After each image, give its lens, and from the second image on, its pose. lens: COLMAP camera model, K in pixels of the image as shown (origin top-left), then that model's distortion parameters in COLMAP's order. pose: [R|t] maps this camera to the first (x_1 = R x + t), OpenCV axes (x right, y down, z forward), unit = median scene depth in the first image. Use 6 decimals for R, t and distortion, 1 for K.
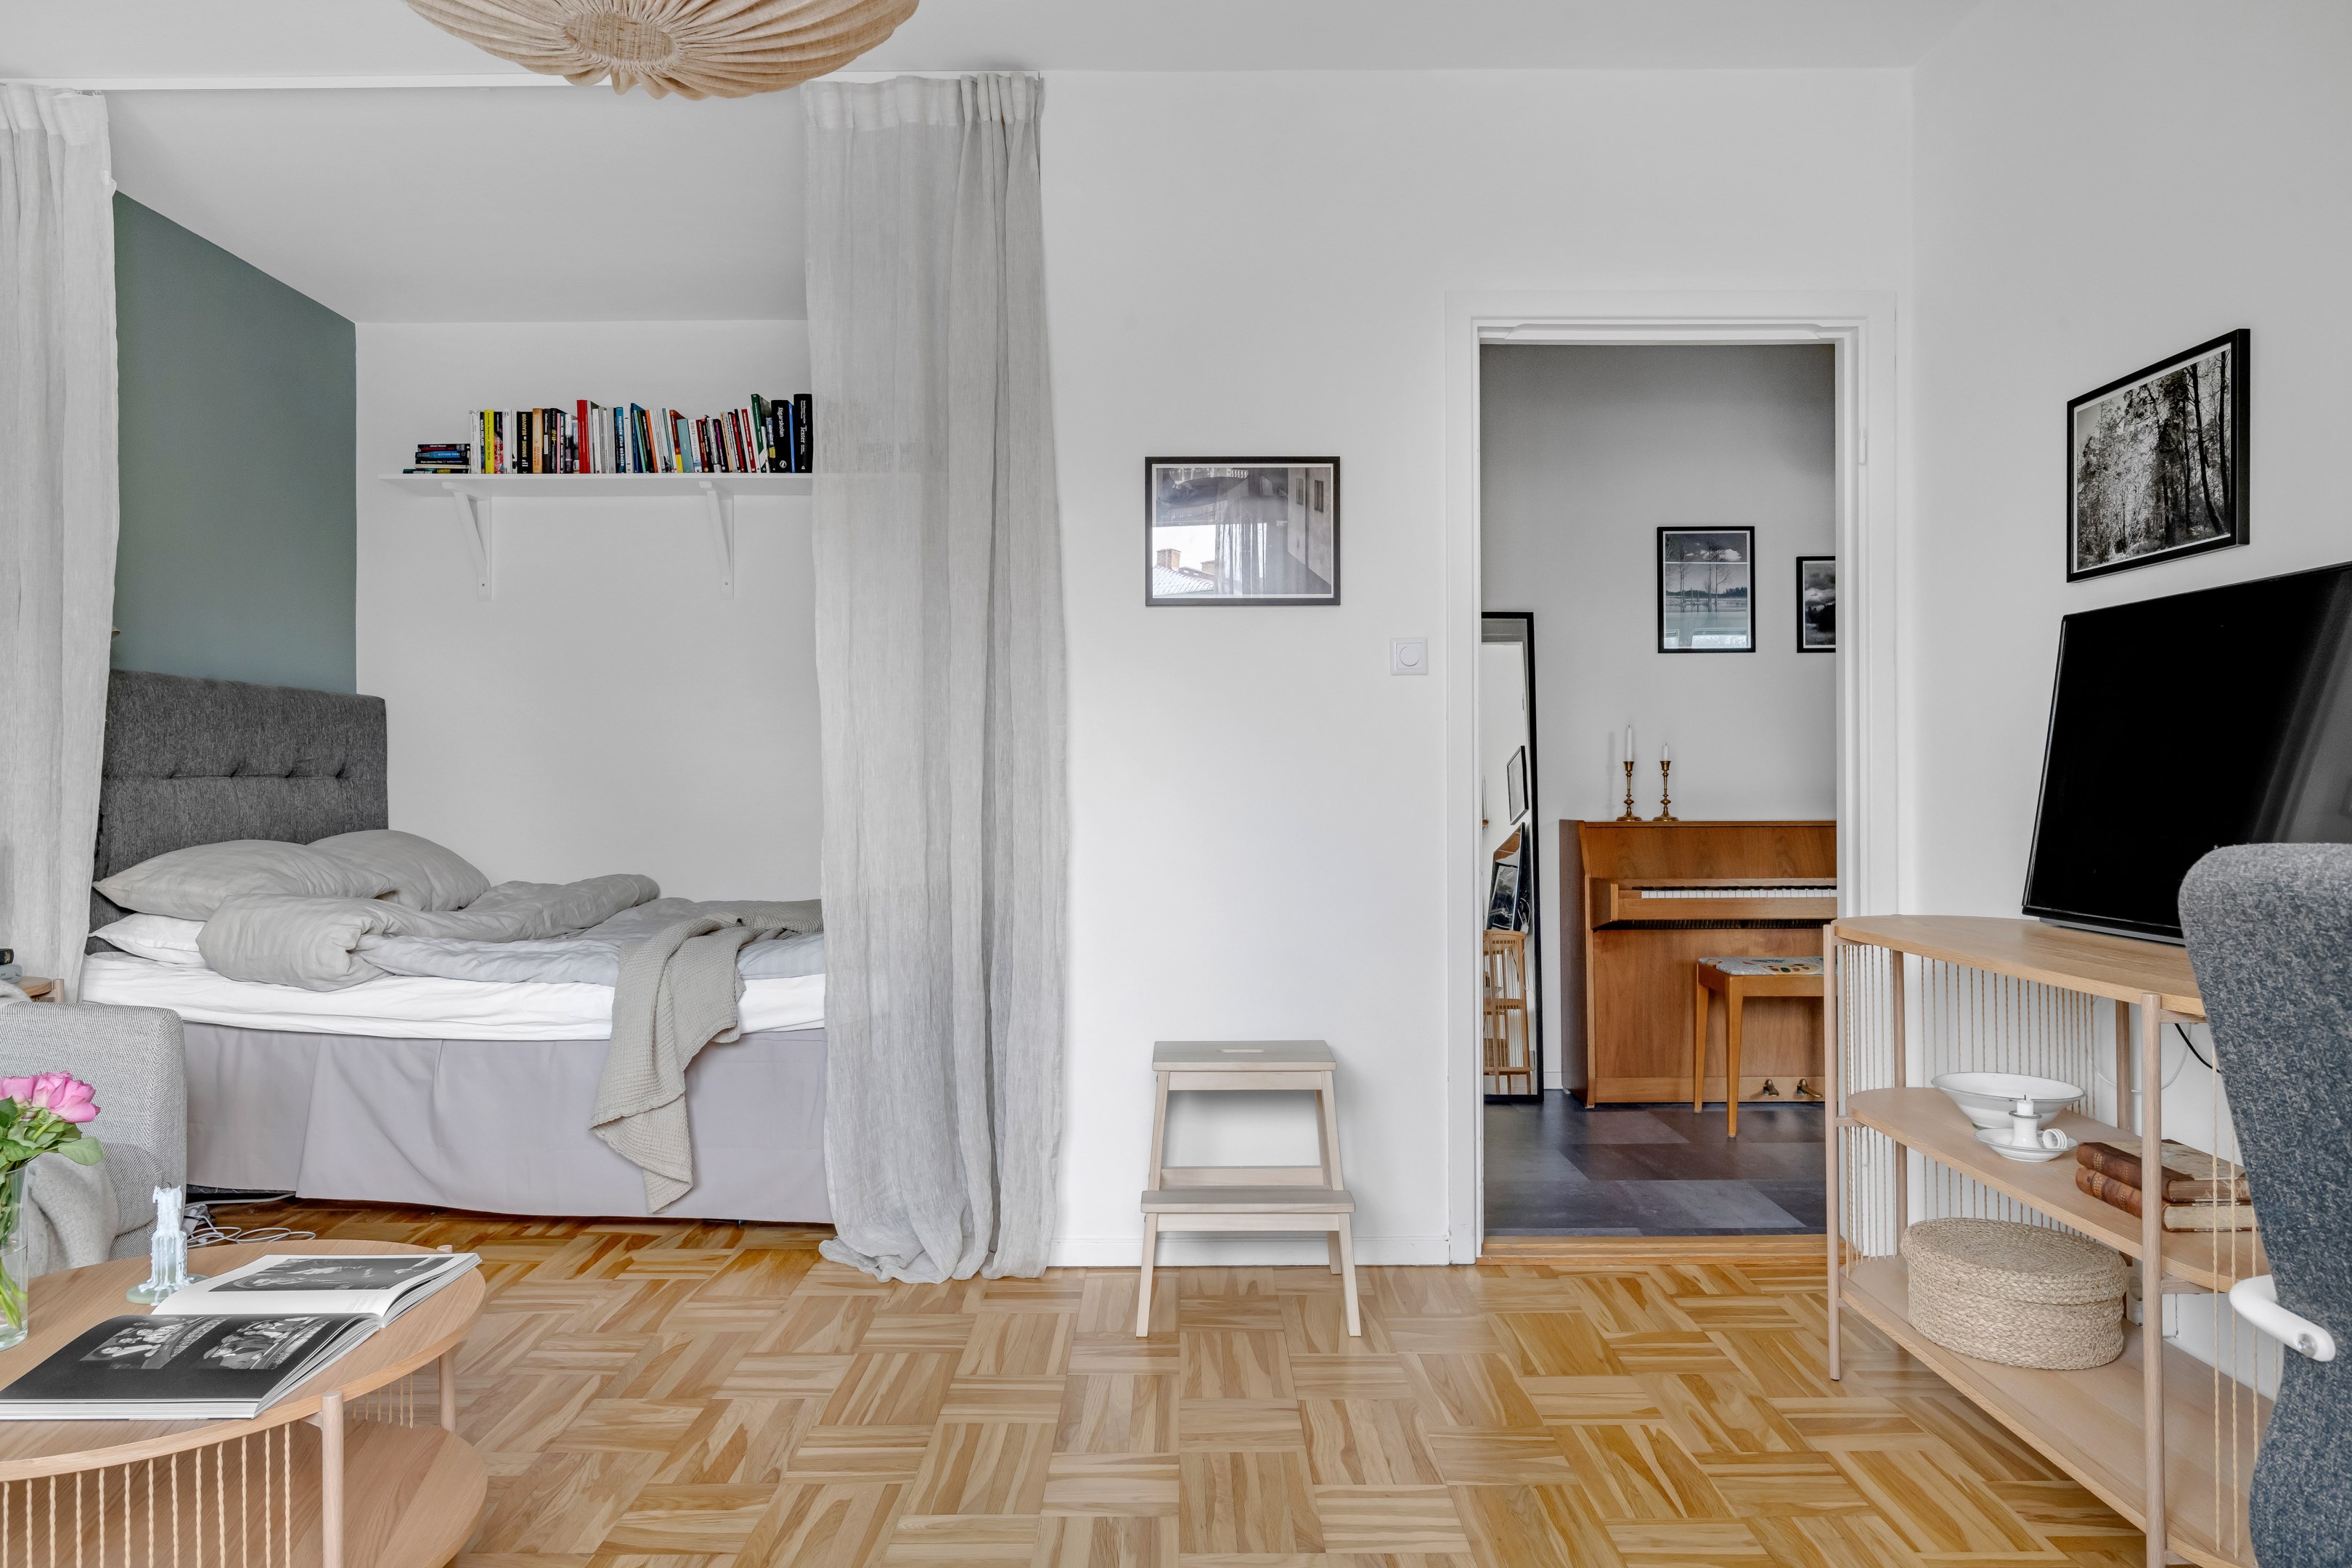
lens RADIAL K [[1542.2, 0, 1175.7], [0, 1542.2, 805.0], [0, 0, 1]] dist [0.006975, 0.001865]
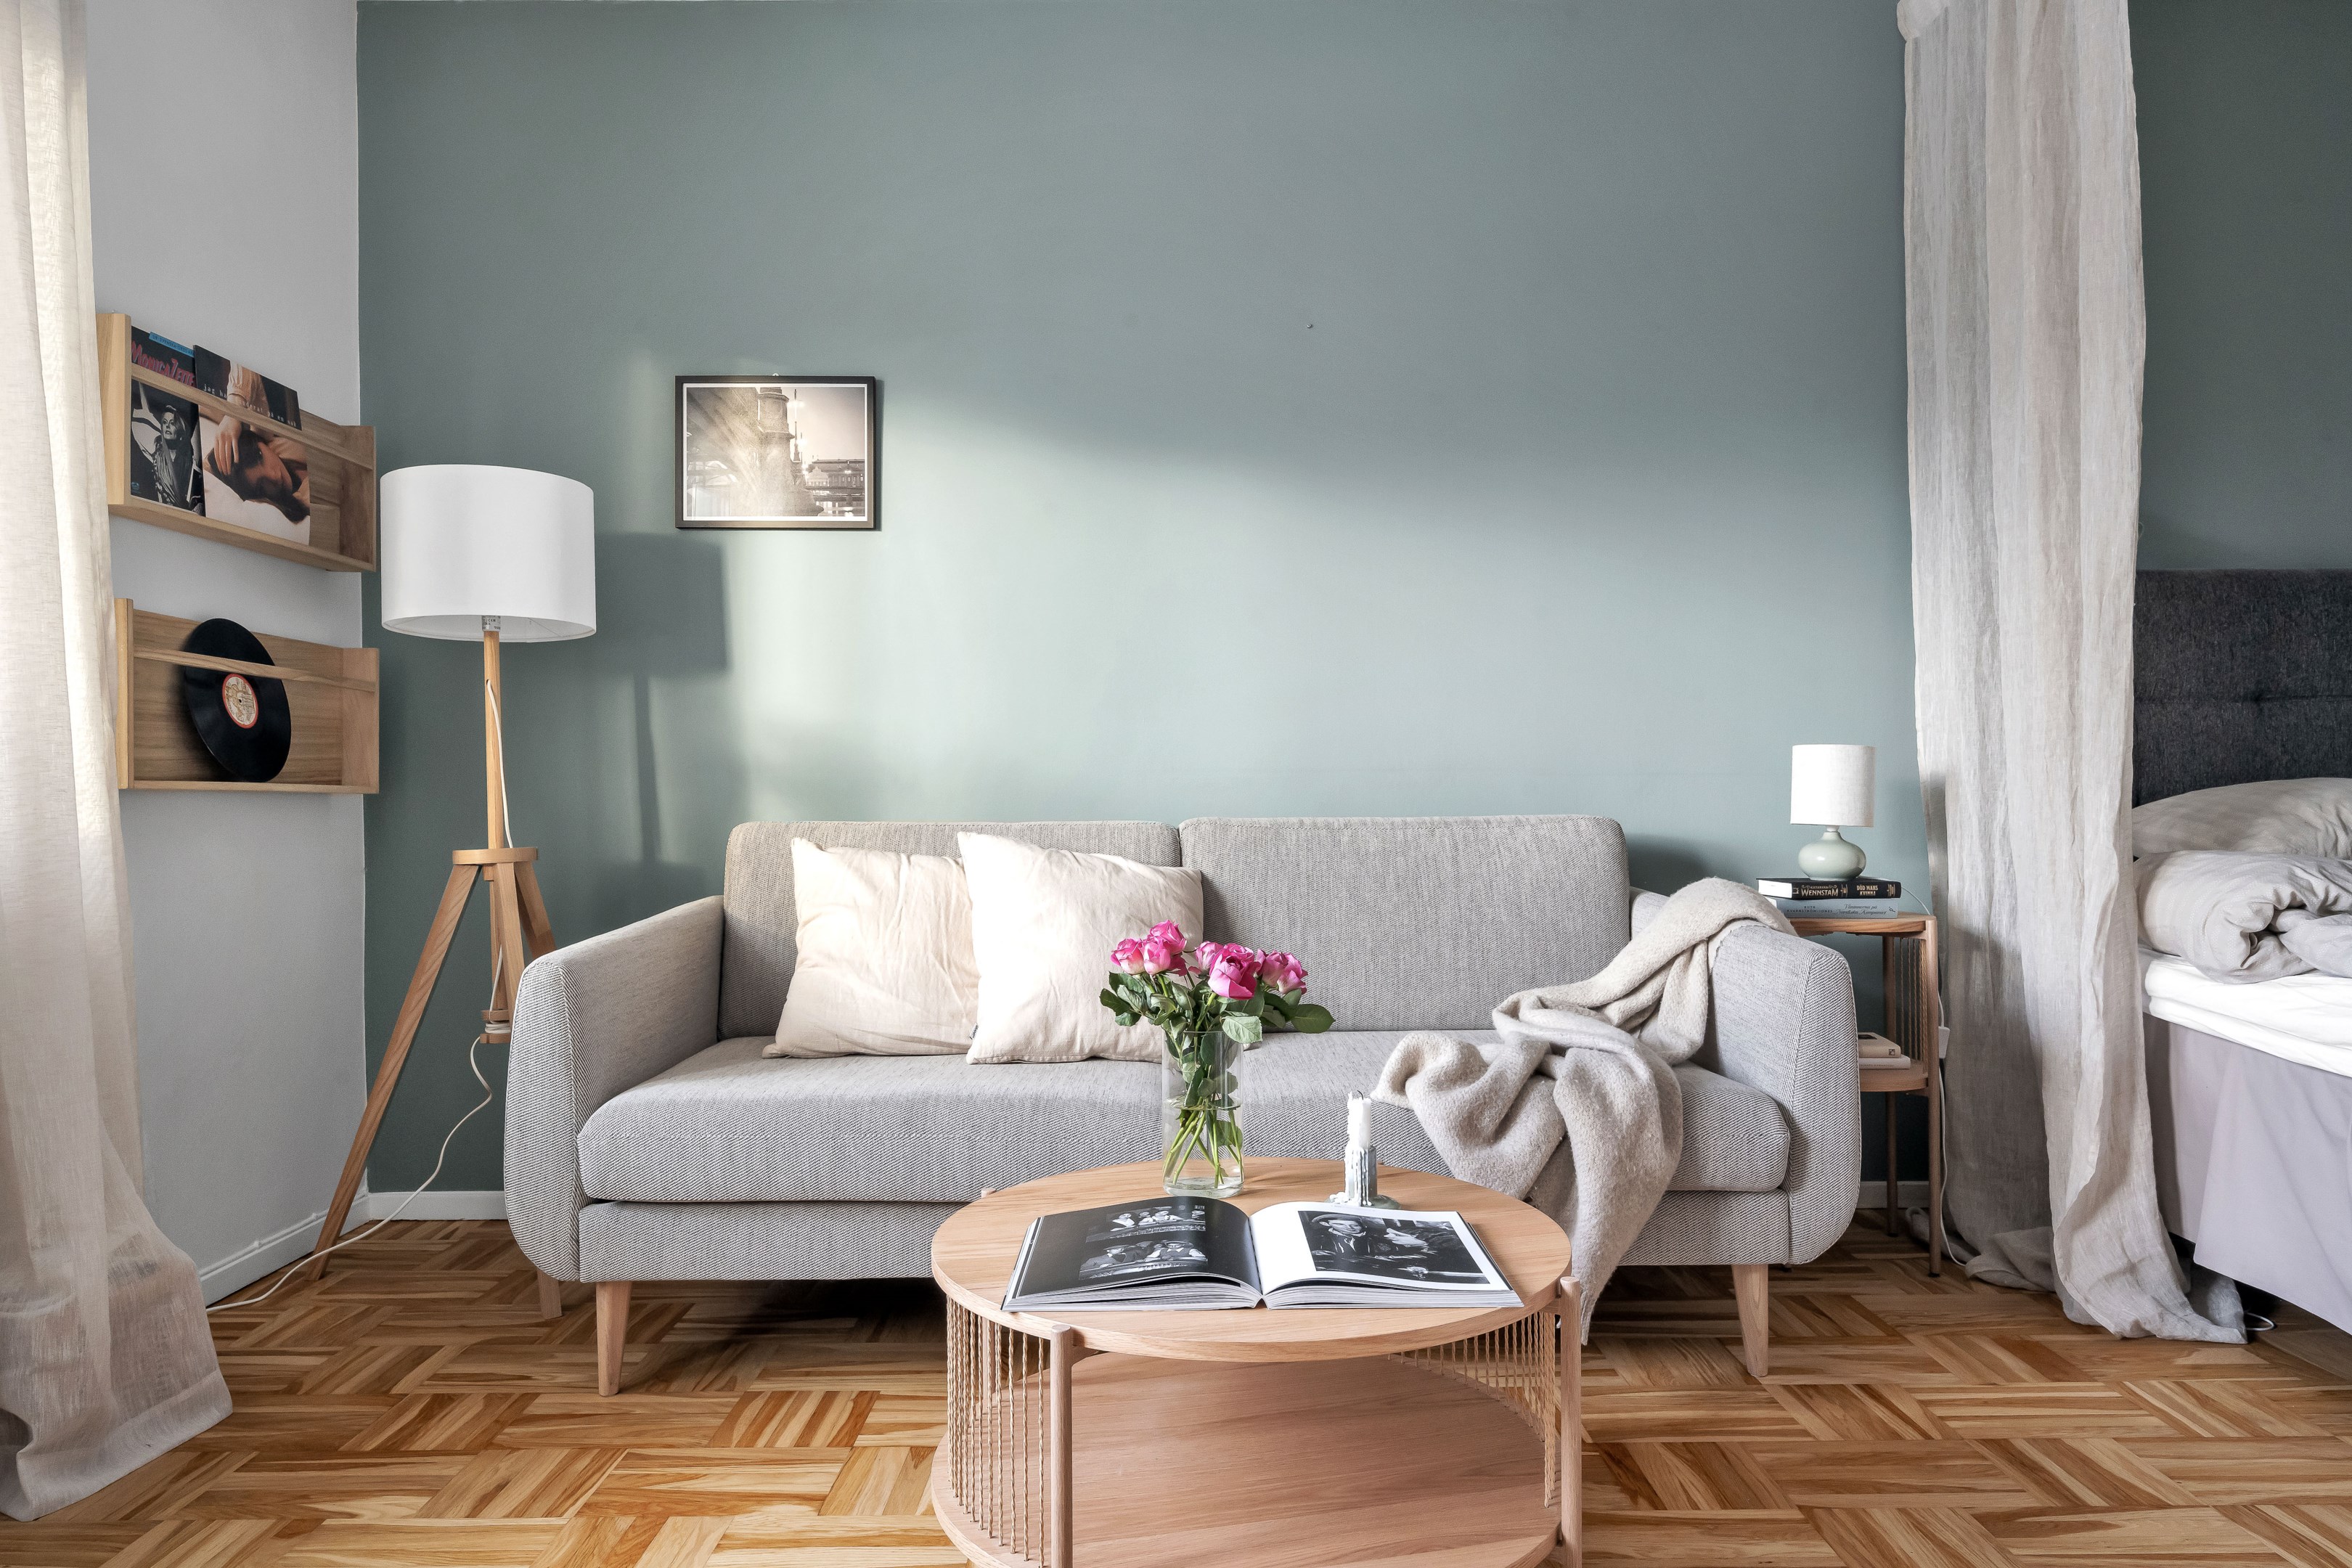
lens RADIAL K [[1540.3, 0, 1176.0], [0, 1540.3, 784.0], [0, 0, 1]] dist [-0.006884, -0.001026]
pose [[-0.009717, -0.002682, -0.999949, 0.168567], [-0.006767, 0.999974, -0.002616, 0.037109], [0.999930, 0.006741, -0.009734, 0.543991]]
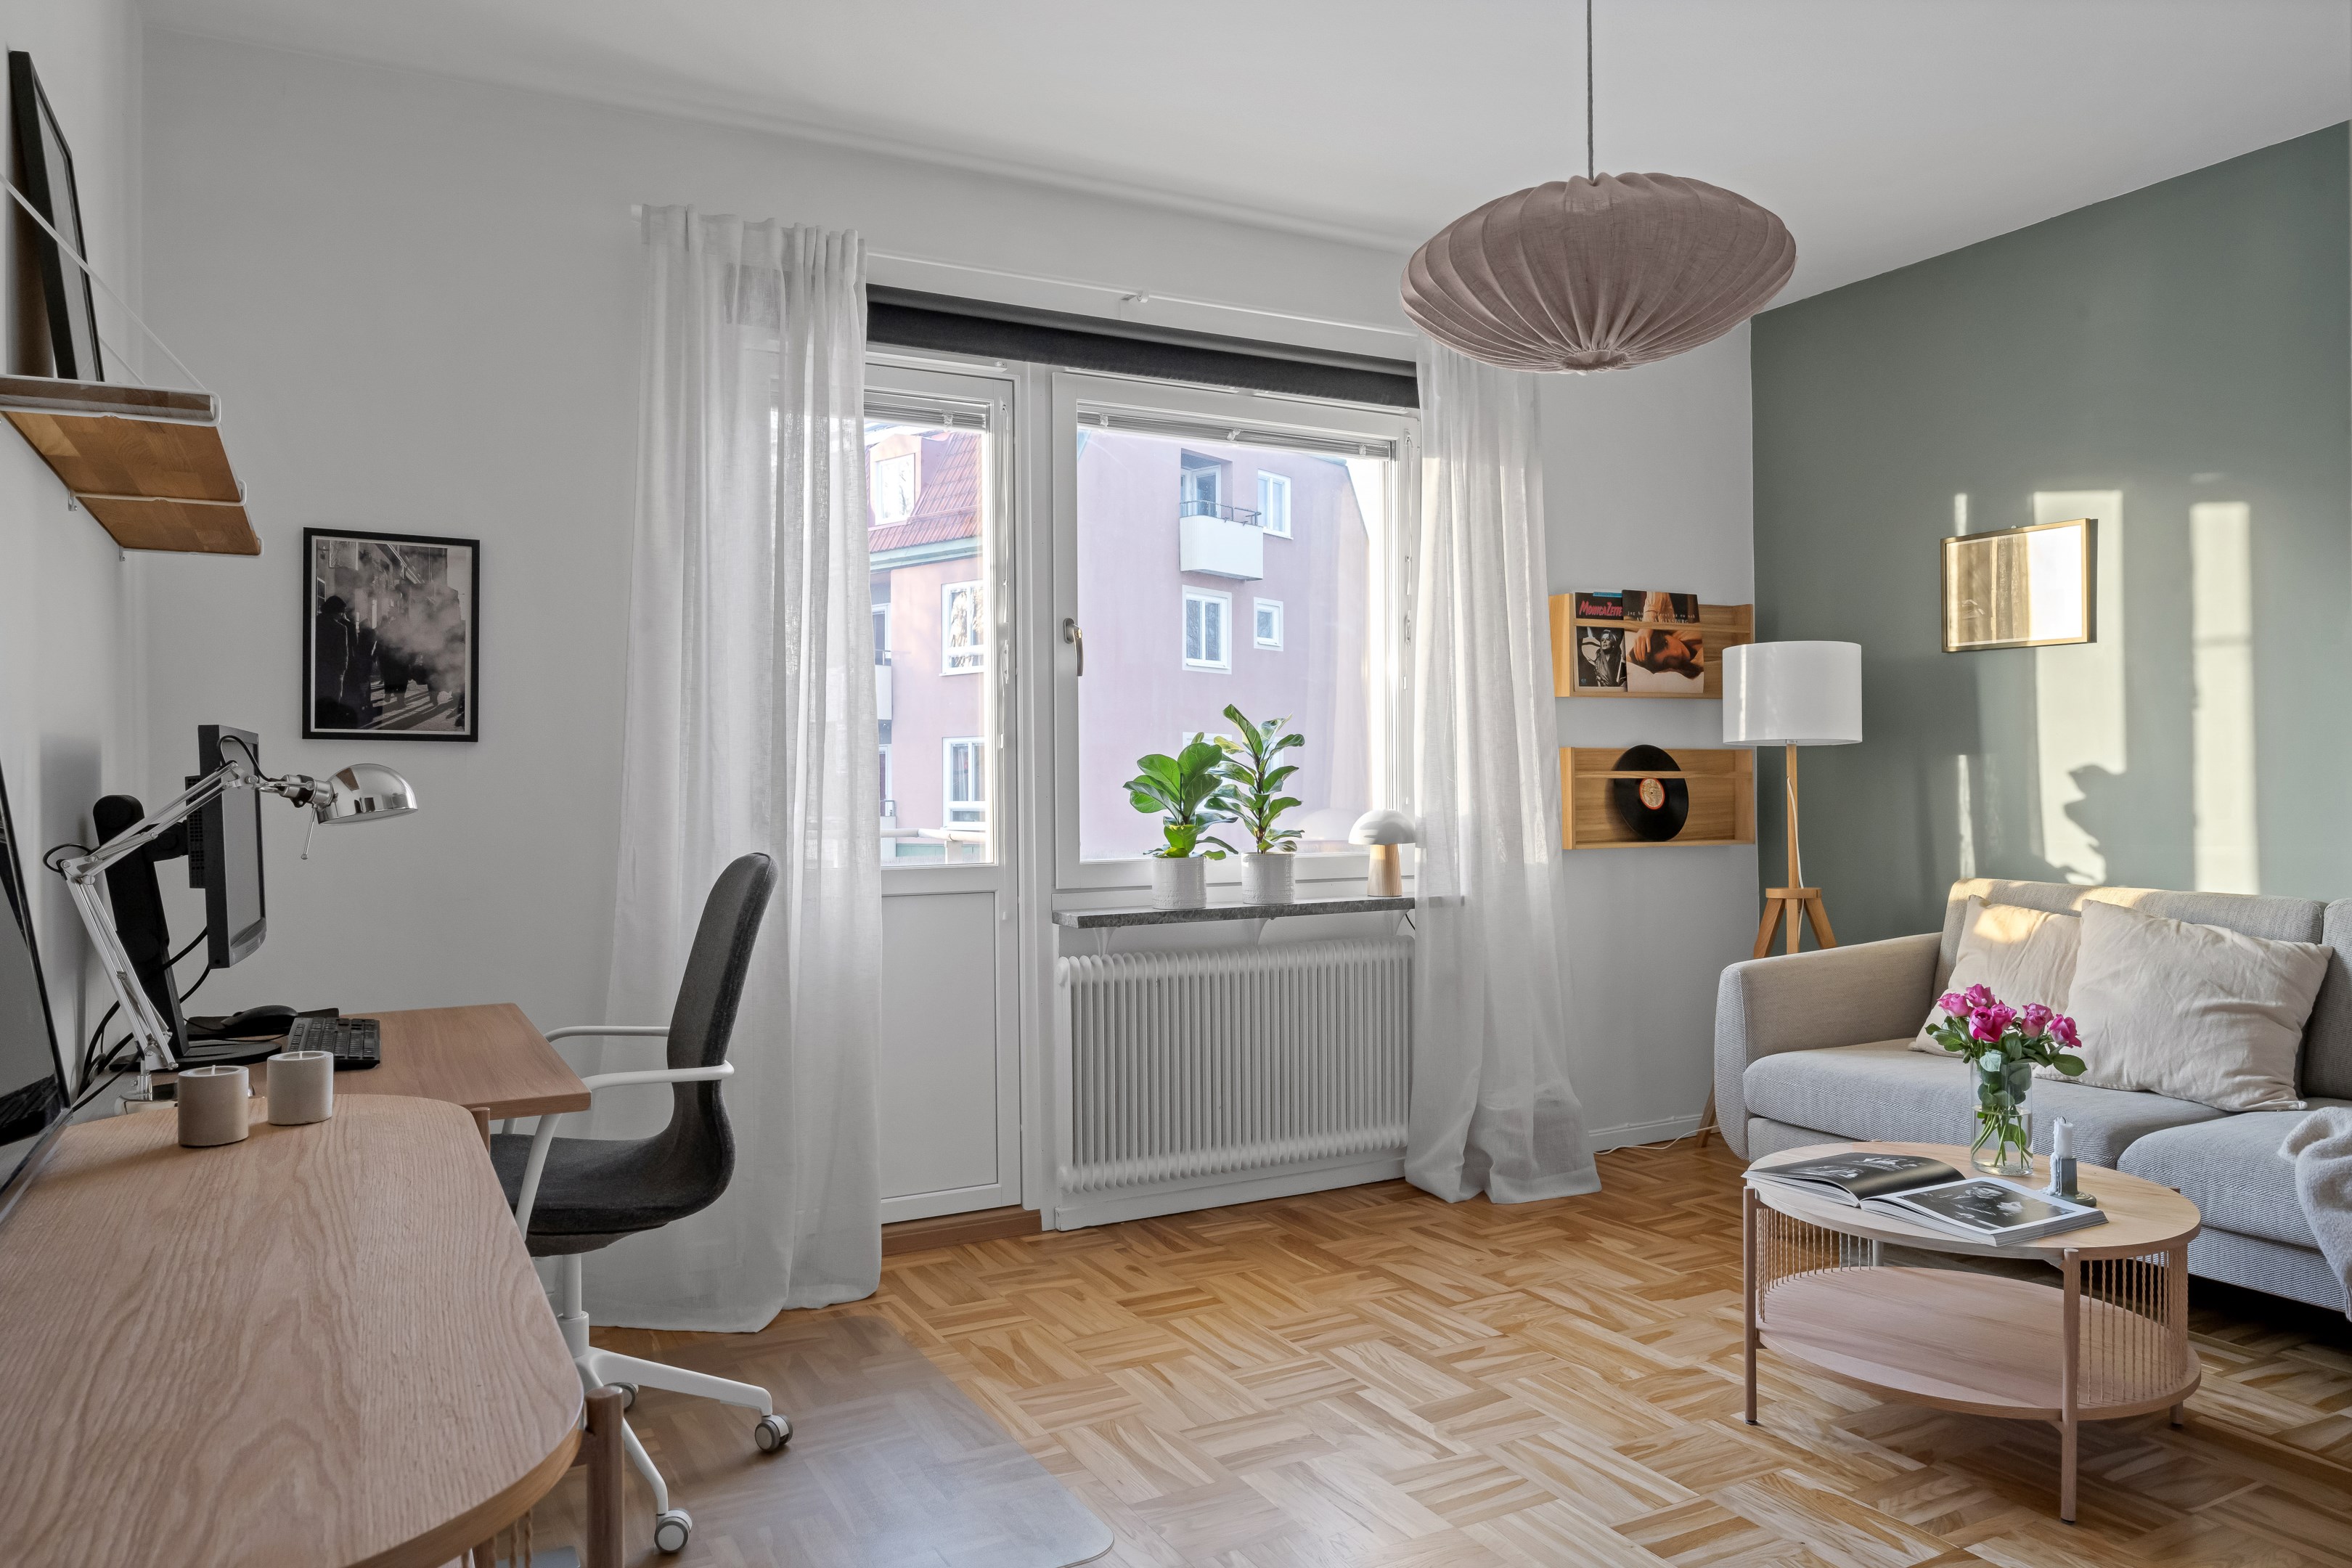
lens RADIAL K [[1560.3, 0, 1176.0], [0, 1560.3, 784.0], [0, 0, 1]] dist [-0.004366, -0.001613]
pose [[-0.886343, 0.014061, -0.462816, 0.390760], [0.007212, 0.999837, 0.016565, -0.042651], [0.462974, 0.011344, -0.886299, 1.098091]]
